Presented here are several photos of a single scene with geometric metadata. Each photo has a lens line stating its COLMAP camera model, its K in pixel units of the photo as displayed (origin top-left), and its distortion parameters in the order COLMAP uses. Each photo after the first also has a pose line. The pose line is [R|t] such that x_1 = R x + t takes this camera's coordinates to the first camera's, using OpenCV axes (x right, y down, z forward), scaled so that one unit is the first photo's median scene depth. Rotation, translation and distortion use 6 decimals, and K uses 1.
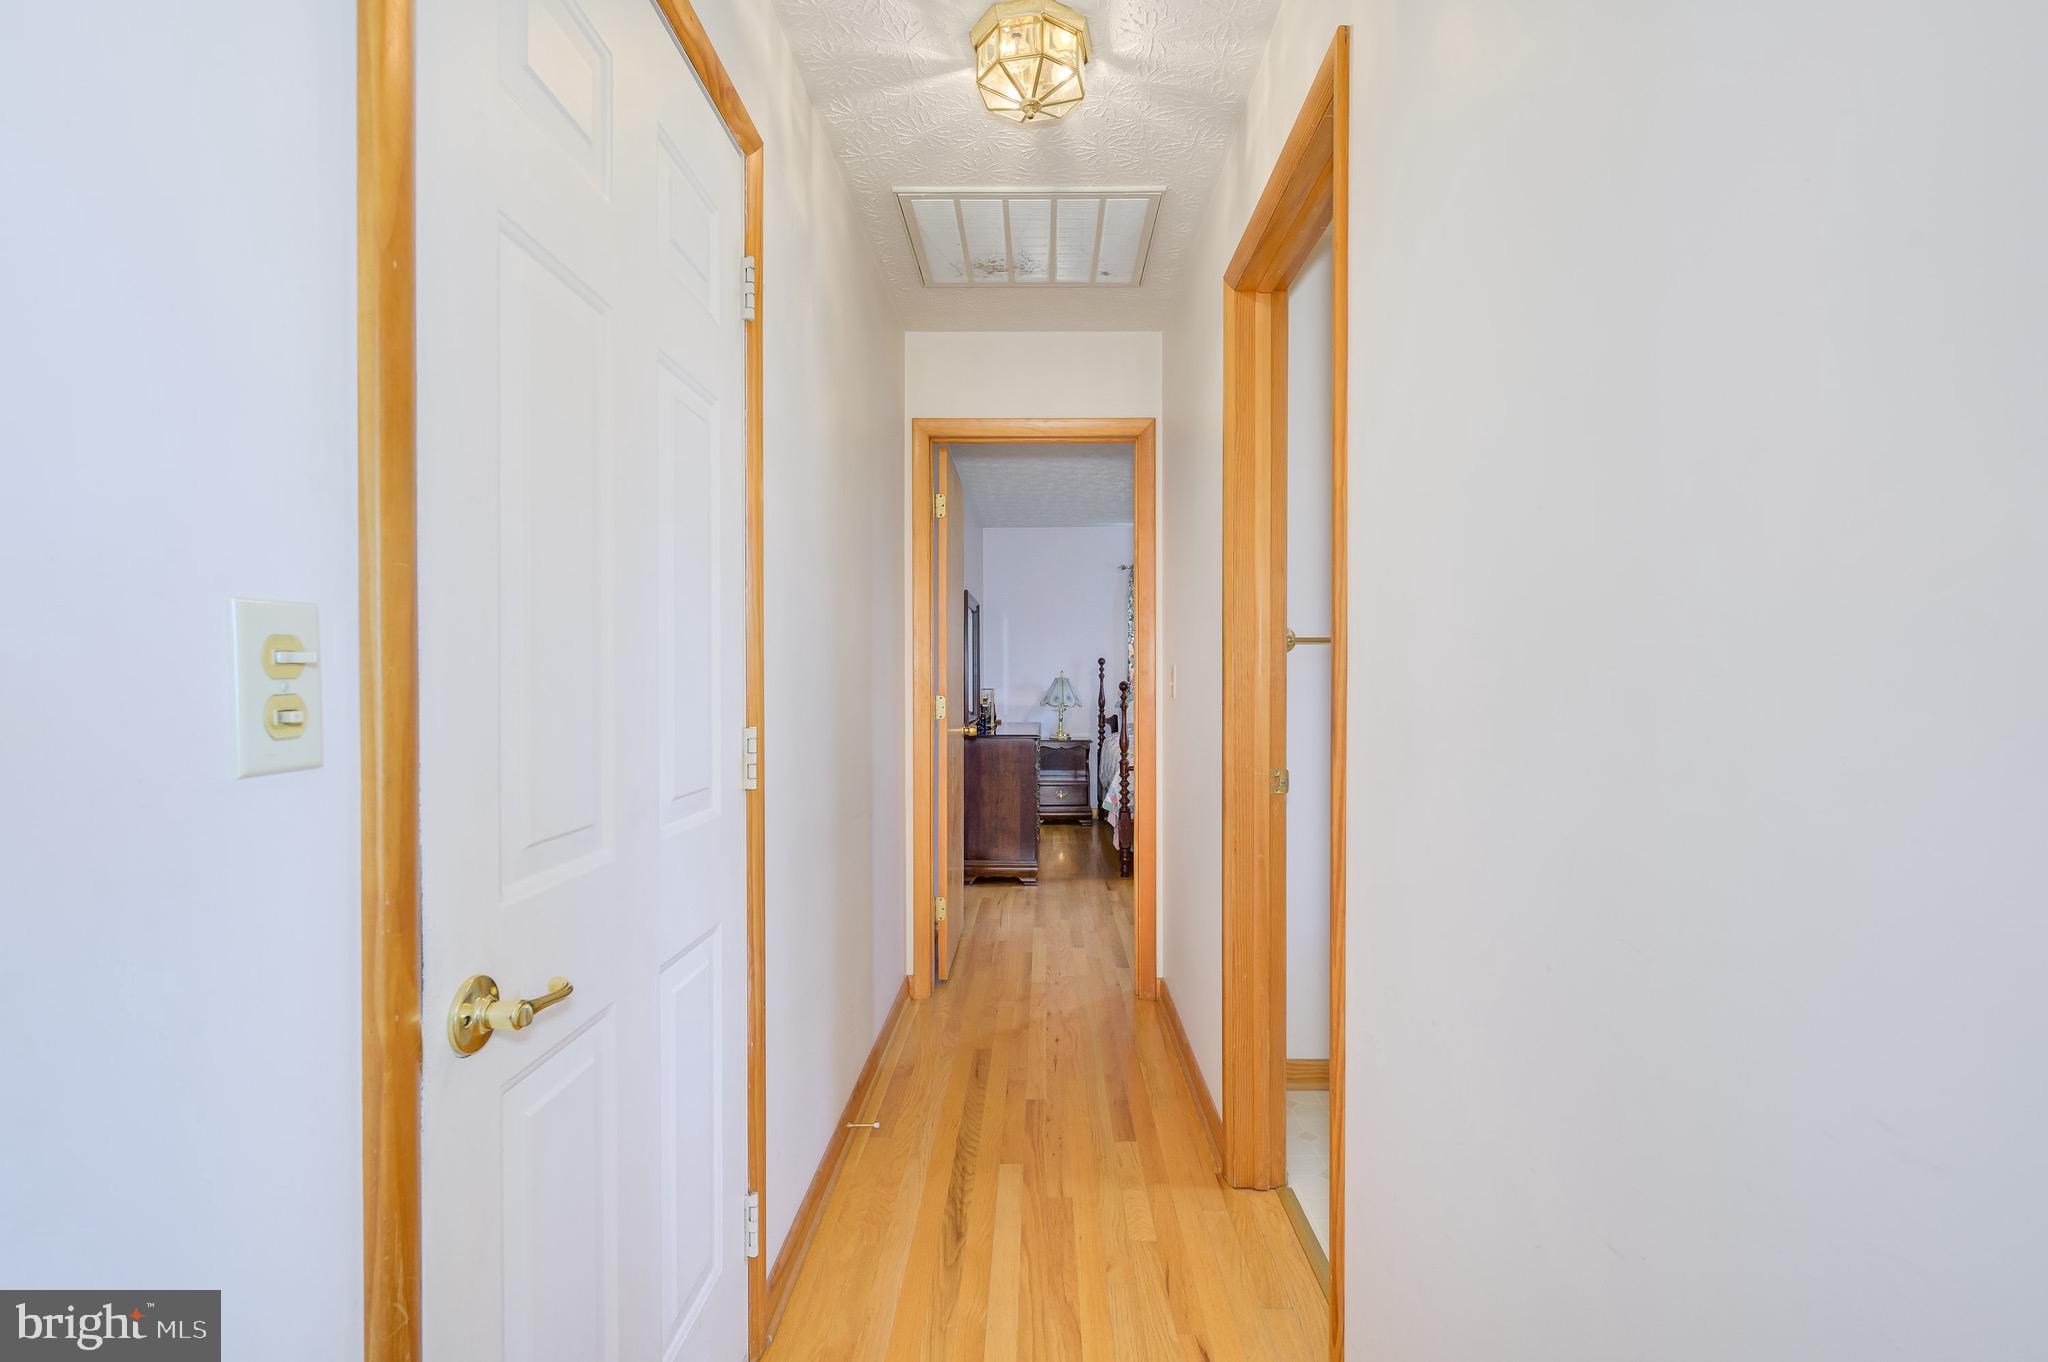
lens RADIAL K [[925.4, 0, 1032.5], [0, 925.4, 691.0], [0, 0, 1]] dist [0.001855, 0.000303]
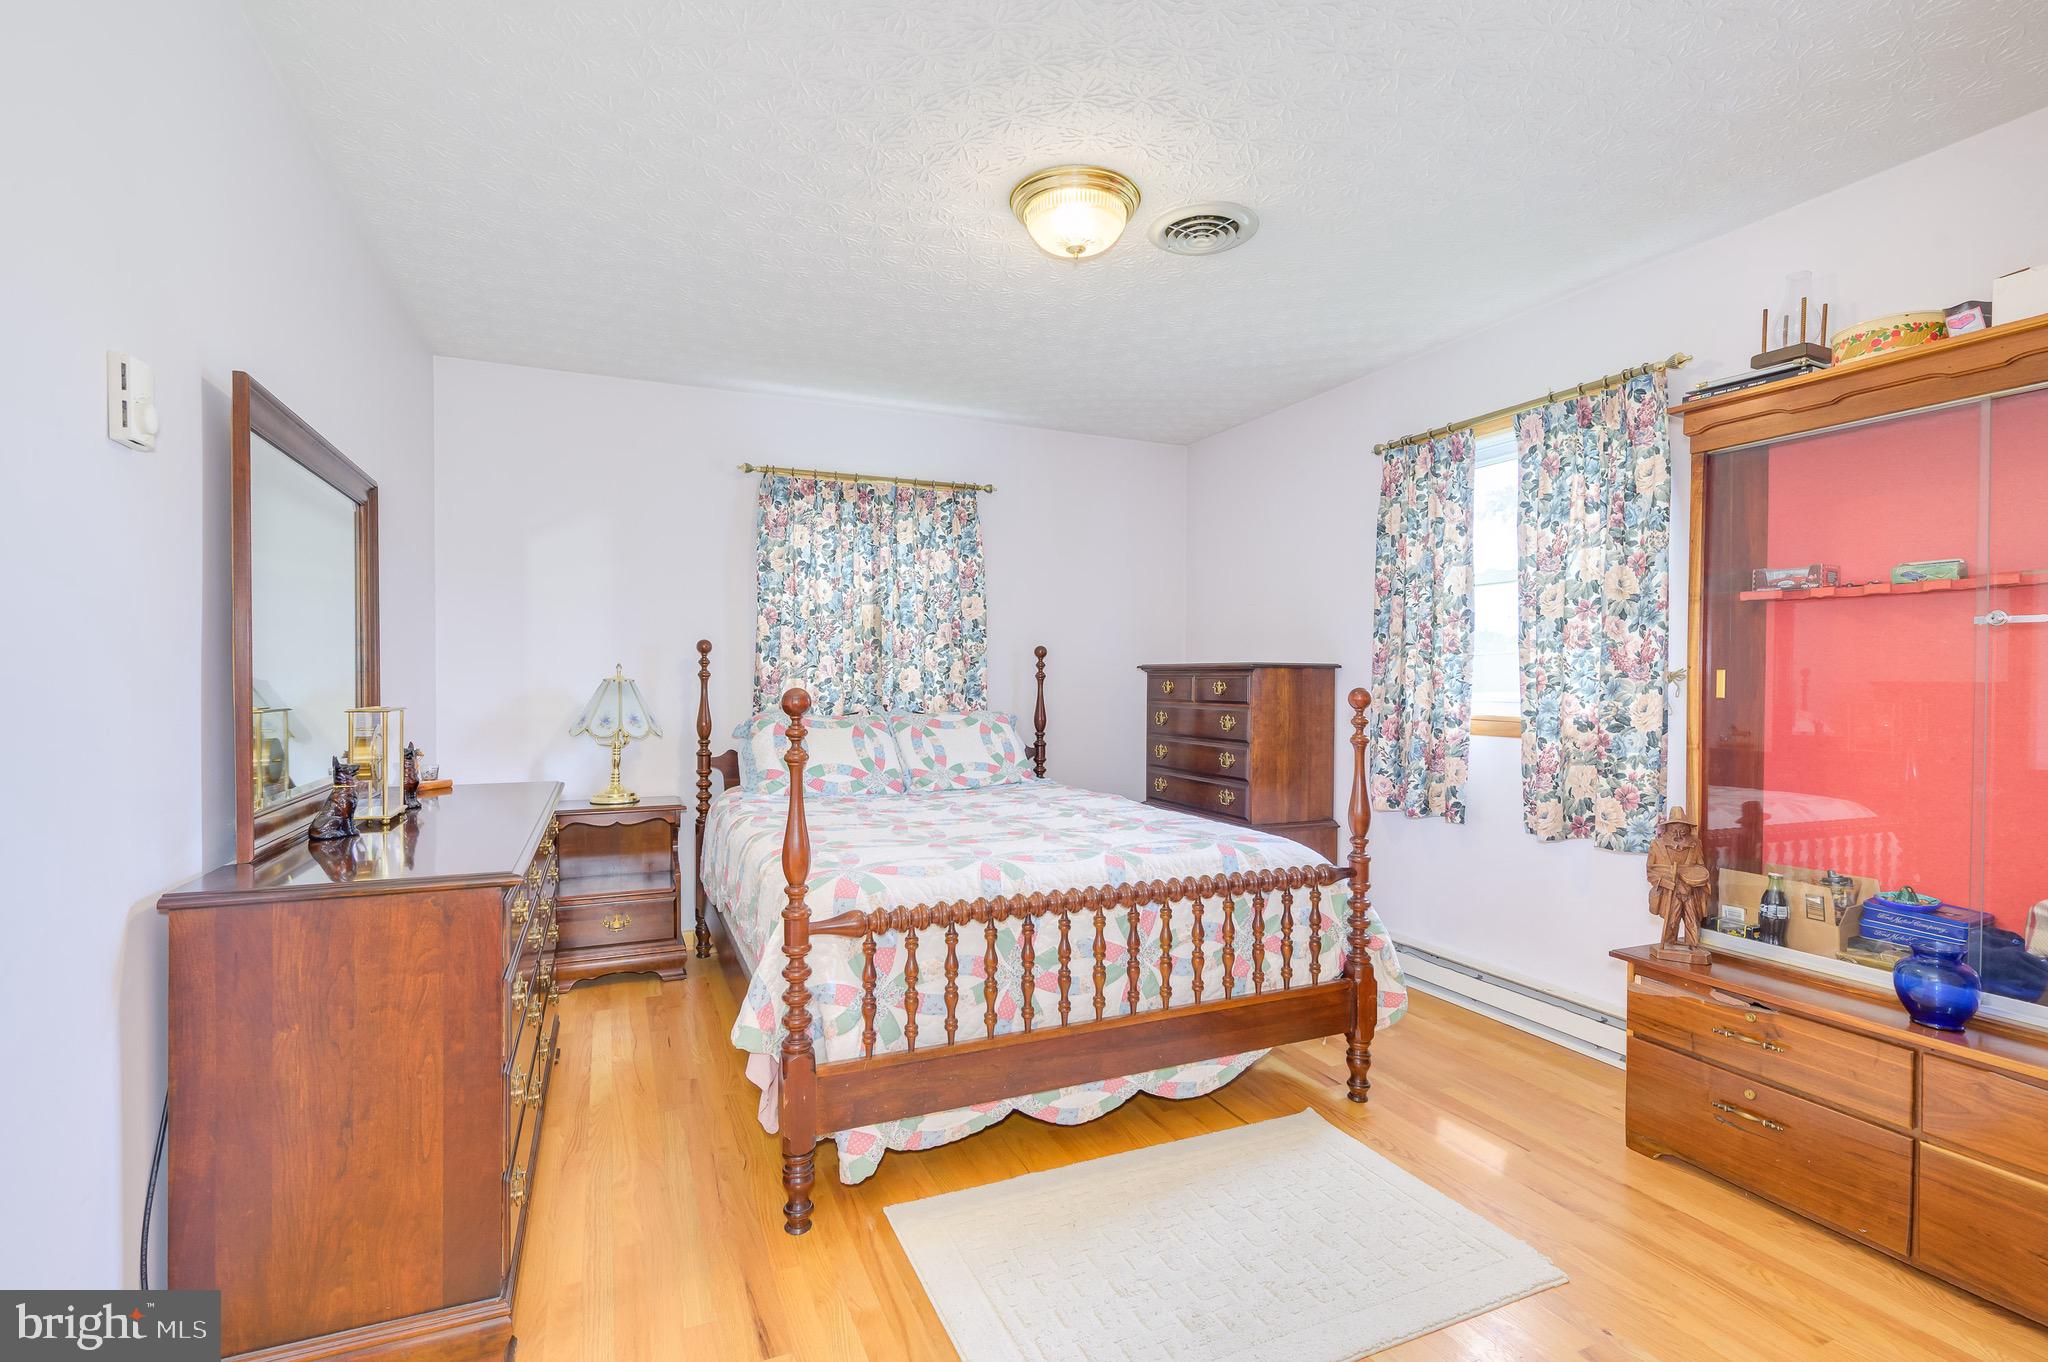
lens RADIAL K [[925.4, 0, 1032.5], [0, 925.4, 691.0], [0, 0, 1]] dist [0.001855, 0.000303]
pose [[0.905465, 0.001461, 0.424418, 0.022014], [0.000945, 0.999985, -0.005457, -0.004671], [-0.424419, 0.005342, 0.905450, 0.466242]]
